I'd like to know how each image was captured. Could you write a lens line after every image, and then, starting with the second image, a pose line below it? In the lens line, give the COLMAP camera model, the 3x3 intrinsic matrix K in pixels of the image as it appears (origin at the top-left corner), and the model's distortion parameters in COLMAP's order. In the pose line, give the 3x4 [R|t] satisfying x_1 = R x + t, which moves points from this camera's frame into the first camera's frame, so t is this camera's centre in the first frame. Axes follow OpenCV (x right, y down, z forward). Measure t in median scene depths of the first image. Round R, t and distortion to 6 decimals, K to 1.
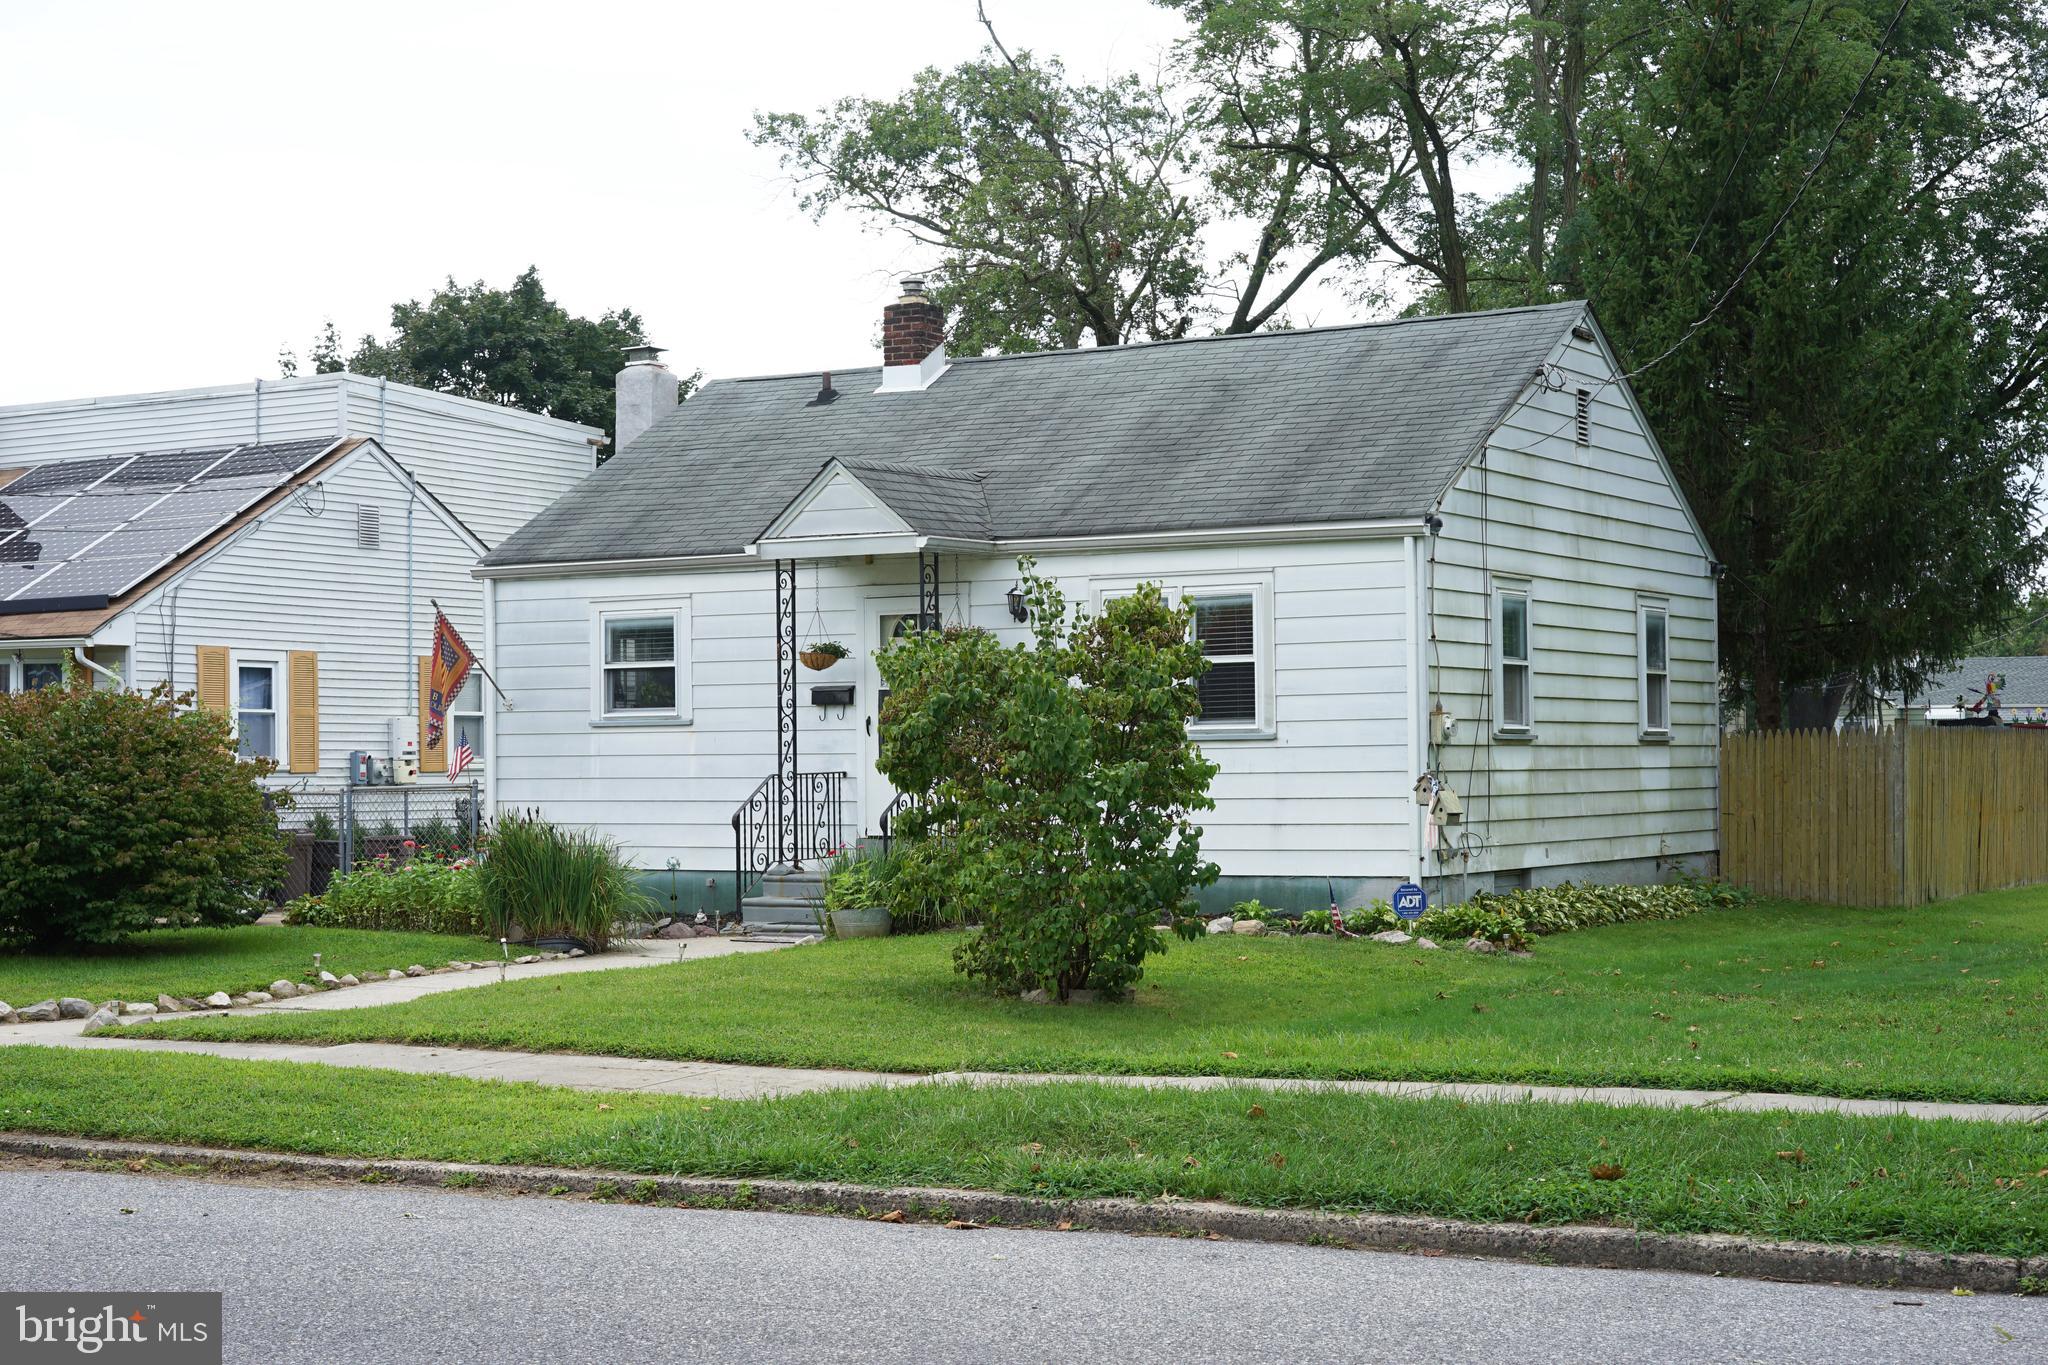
lens RADIAL K [[3178.8, 0, 1026.3], [0, 3178.8, 684.1], [0, 0, 1]] dist [0.095409, 0.000000]
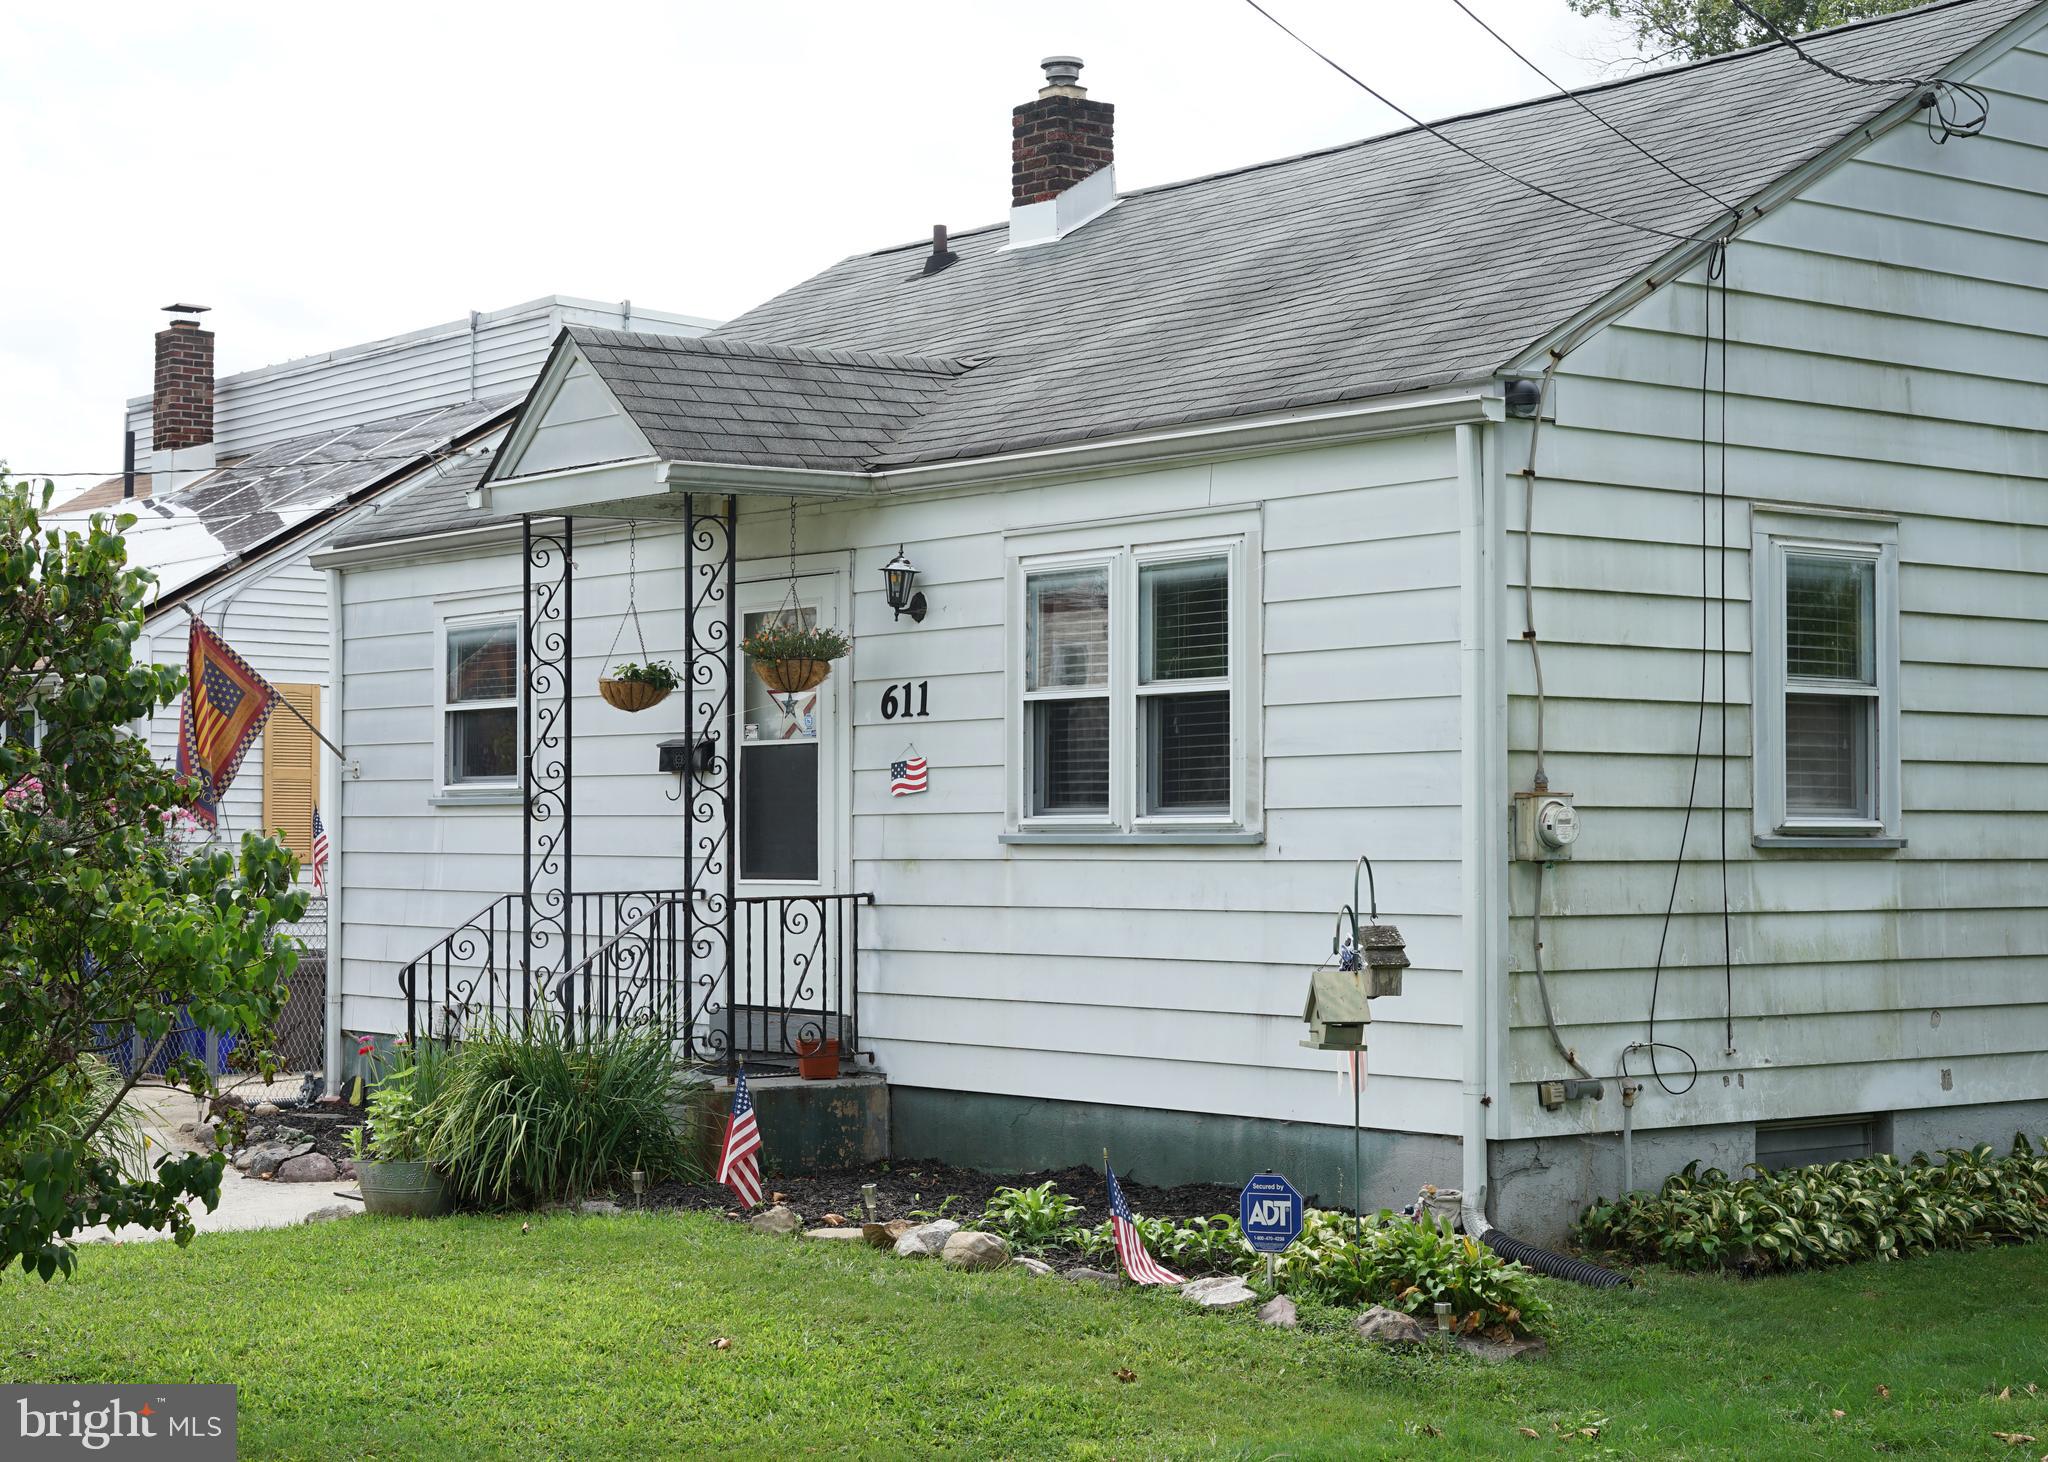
lens RADIAL K [[3457.7, 0, 1023.1], [0, 3457.7, 726.7], [0, 0, 1]] dist [0.040699, 0.000000]
pose [[0.924126, -0.002059, -0.382082, 0.241712], [0.000724, 0.999993, -0.003638, 0.000698], [0.382086, 0.003085, 0.924121, 0.464914]]
